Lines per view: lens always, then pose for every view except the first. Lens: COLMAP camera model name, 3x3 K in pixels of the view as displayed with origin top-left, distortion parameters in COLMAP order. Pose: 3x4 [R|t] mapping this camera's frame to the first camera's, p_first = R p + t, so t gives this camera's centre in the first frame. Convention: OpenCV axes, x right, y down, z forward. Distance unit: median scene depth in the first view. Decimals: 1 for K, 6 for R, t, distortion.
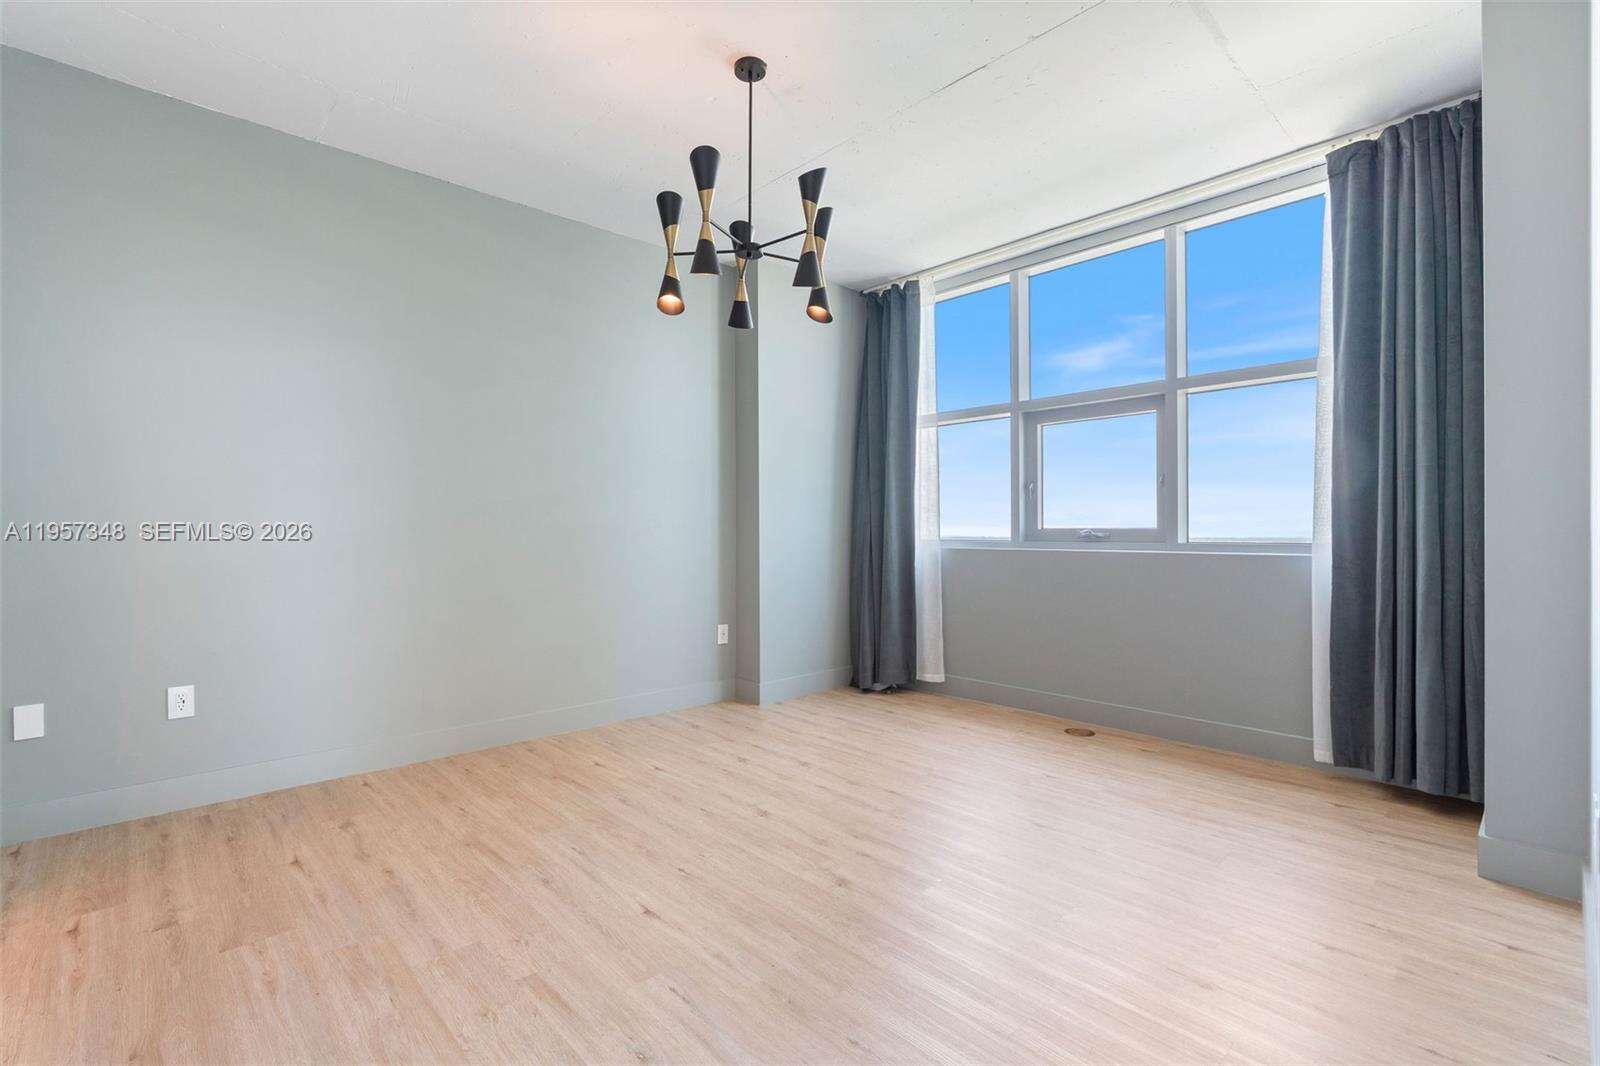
lens RADIAL K [[717.9, 0, 798.8], [0, 717.9, 534.5], [0, 0, 1]] dist [-0.008359, 0.003569]
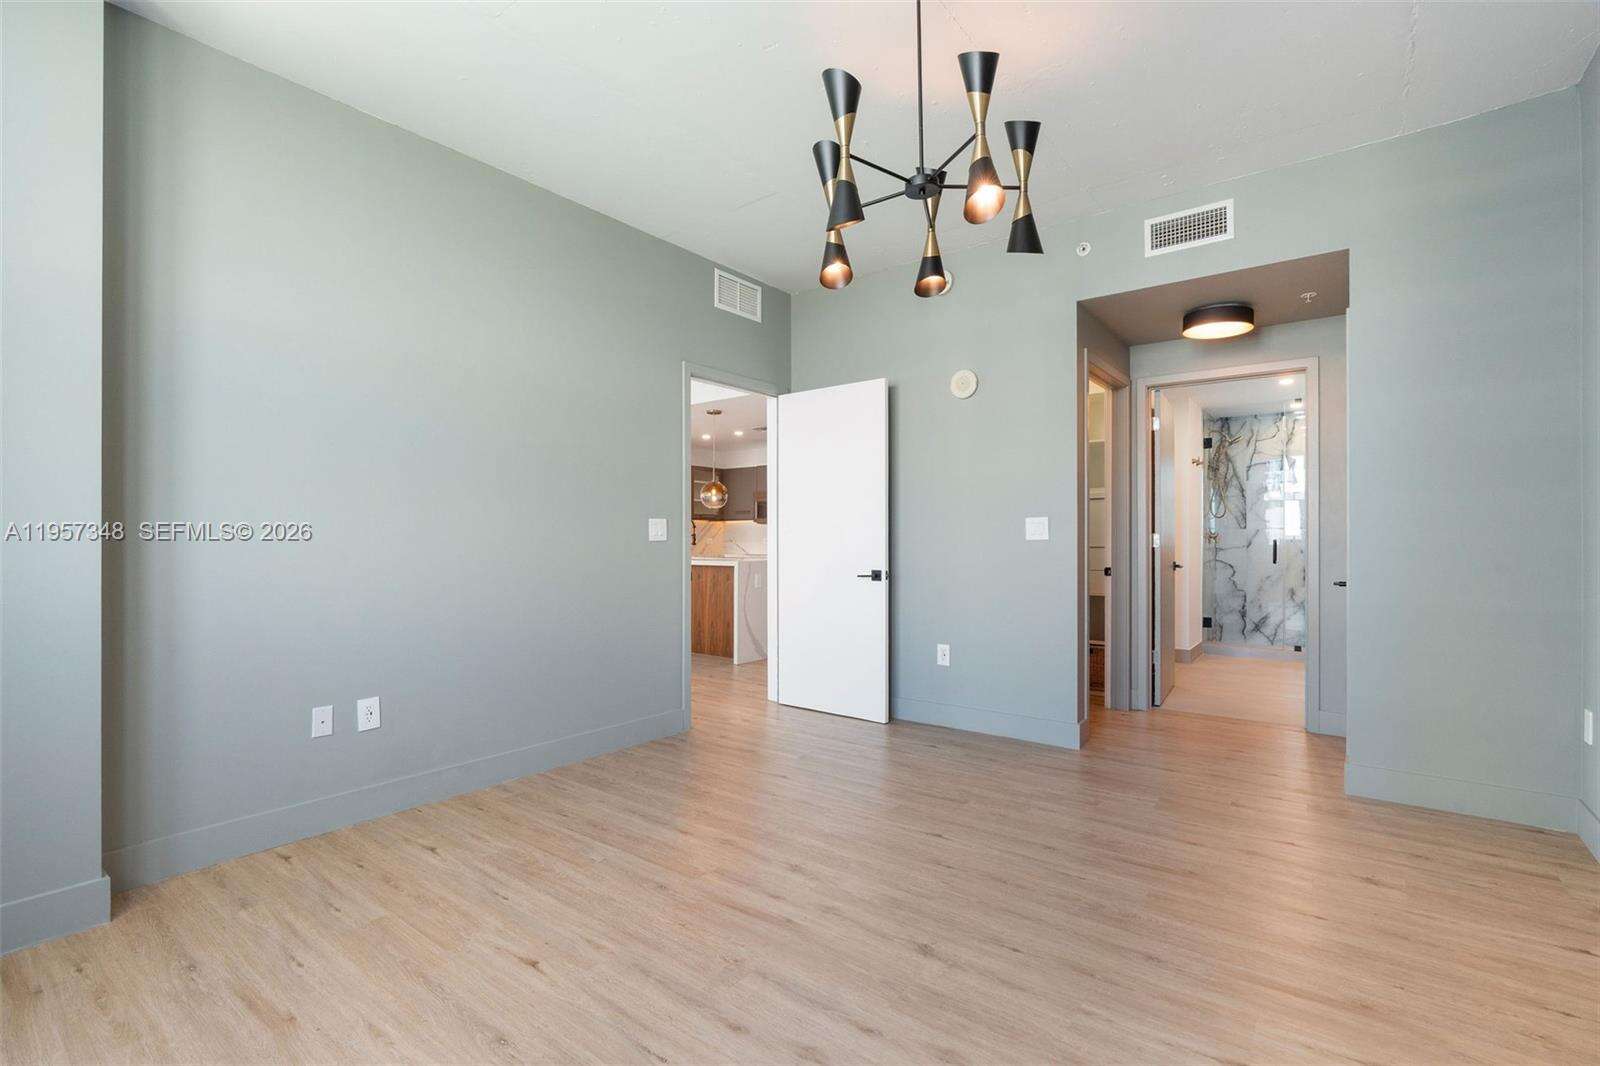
lens RADIAL K [[717.9, 0, 801.3], [0, 717.9, 532.9], [0, 0, 1]] dist [-0.008359, 0.003569]
pose [[-0.986994, 0.002151, -0.160743, 0.188825], [0.002779, 0.999989, -0.003680, -0.014663], [0.160733, -0.004079, -0.986989, 1.741690]]
